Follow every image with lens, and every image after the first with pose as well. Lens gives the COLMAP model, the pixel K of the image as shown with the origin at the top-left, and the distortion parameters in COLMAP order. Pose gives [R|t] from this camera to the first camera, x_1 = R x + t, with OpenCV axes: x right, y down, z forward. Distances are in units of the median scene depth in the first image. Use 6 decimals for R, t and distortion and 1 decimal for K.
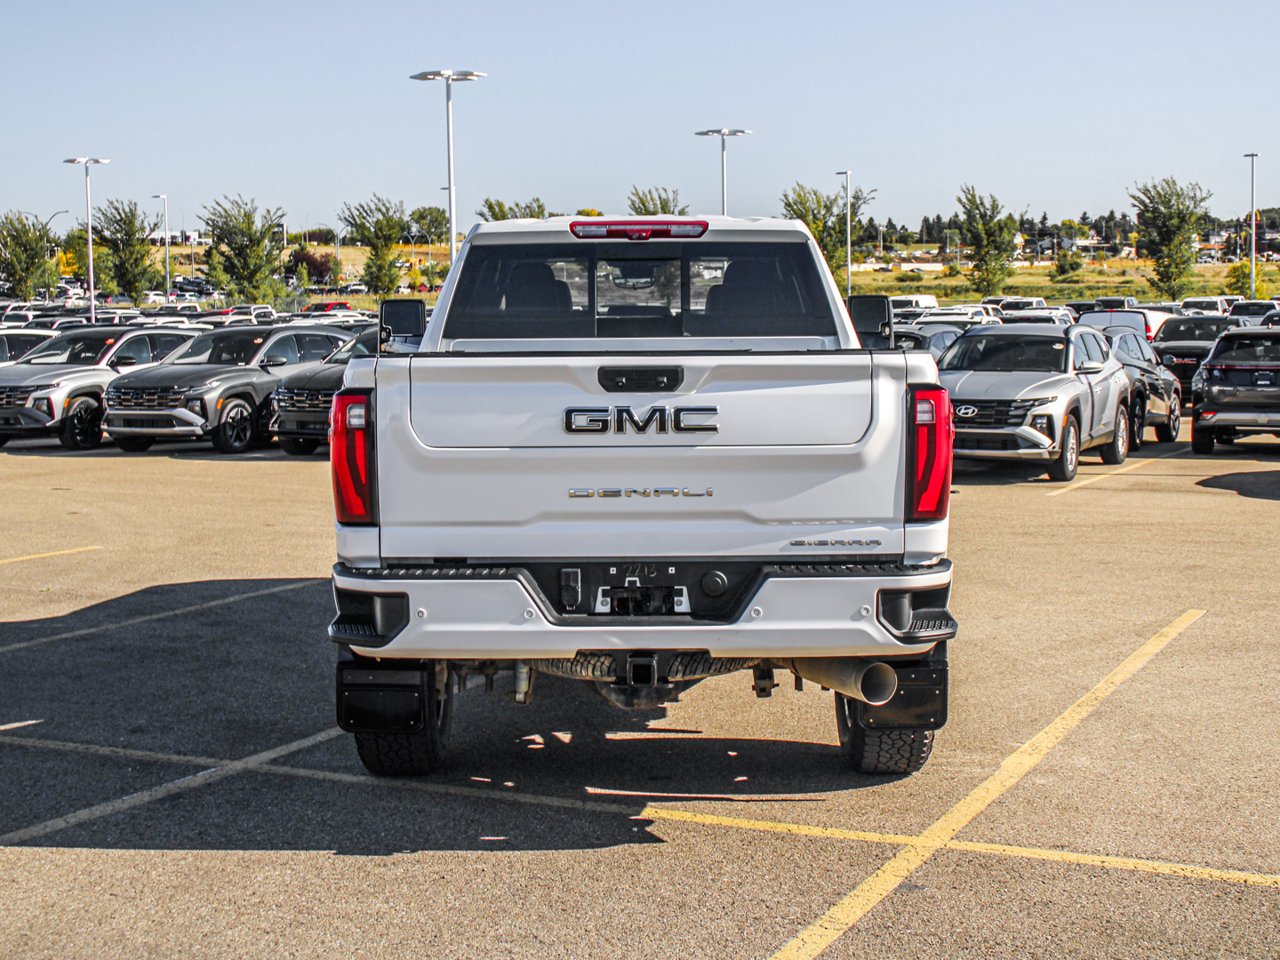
lens RADIAL K [[1906.0, 0, 601.2], [0, 1906.0, 449.3], [0, 0, 1]] dist [-0.017131, 0.096347]
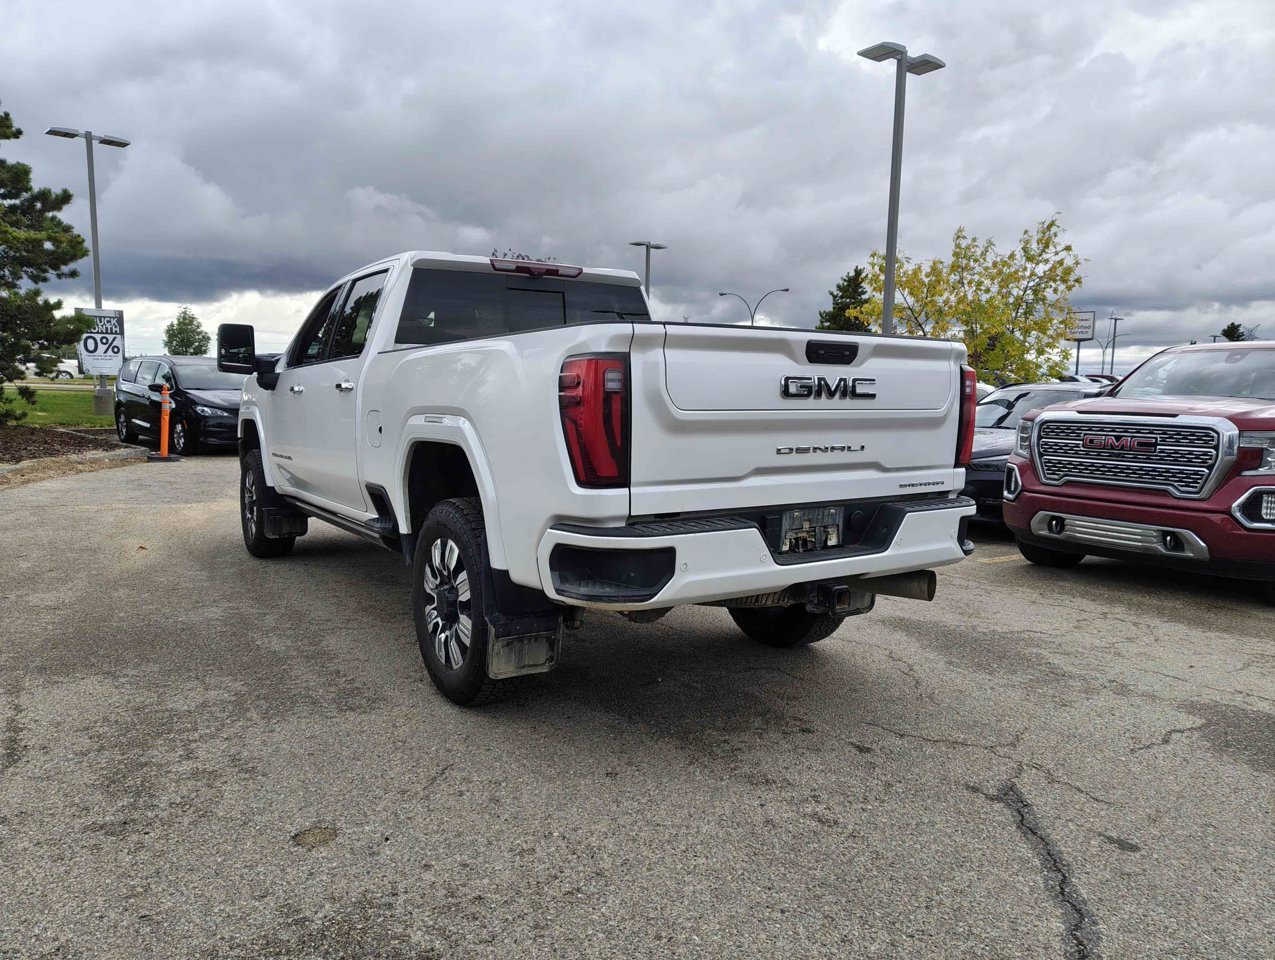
lens RADIAL K [[900.0, 0, 627.1], [0, 900.0, 483.2], [0, 0, 1]] dist [0.006508, -0.000075]
pose [[0.830797, -0.037891, 0.555285, -0.326083], [0.021038, 0.999105, 0.036700, 0.017207], [-0.556178, -0.018808, 0.830850, 0.489088]]
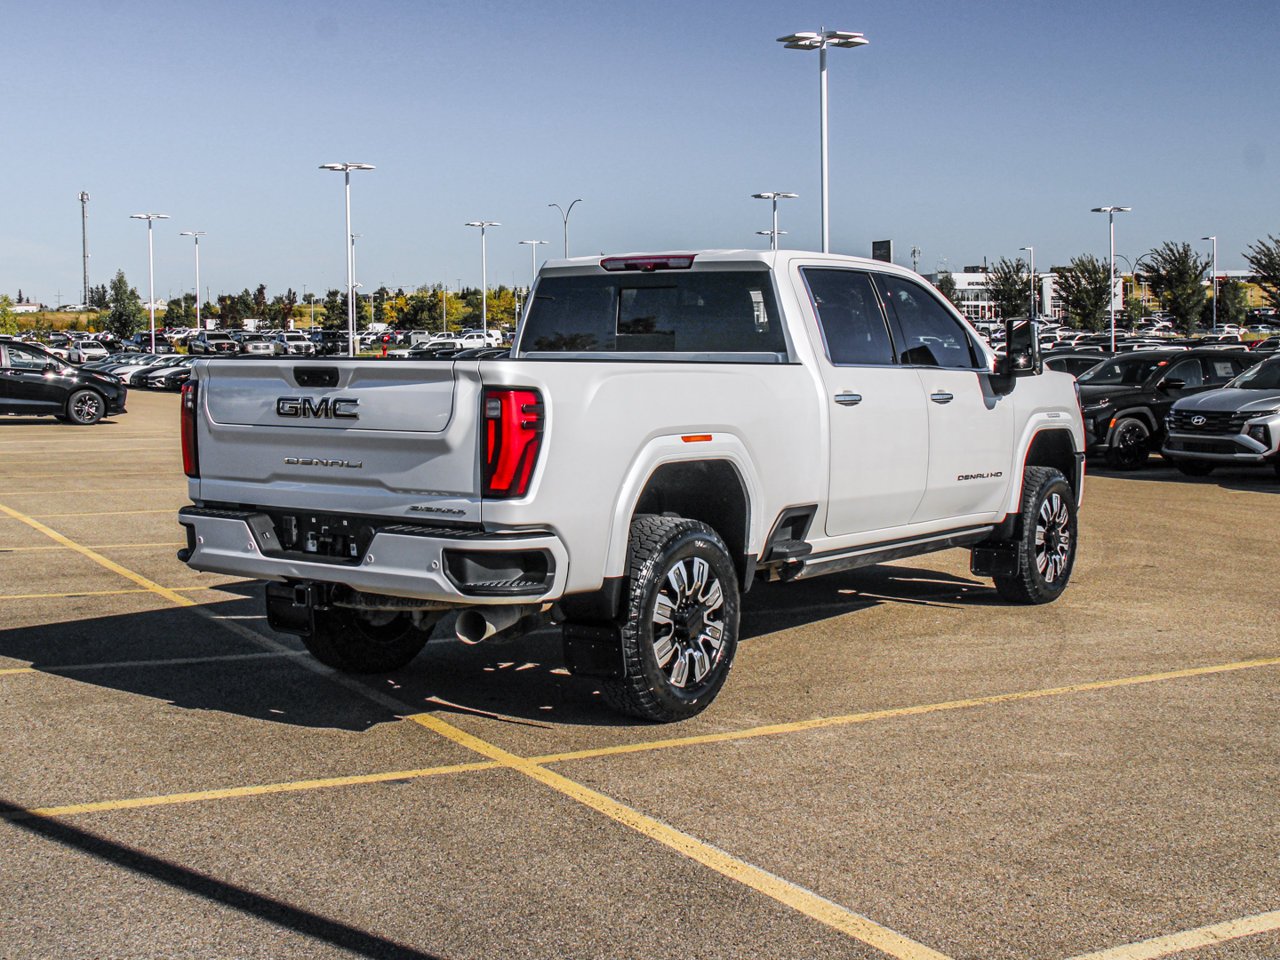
lens RADIAL K [[1667.0, 0, 582.9], [0, 1667.0, 430.8], [0, 0, 1]] dist [-0.092276, 0.045048]
pose [[0.809413, 0.036035, -0.586133, 0.696764], [-0.046557, 0.998911, -0.002880, -0.003780], [0.585391, 0.029619, 0.810210, 0.134113]]
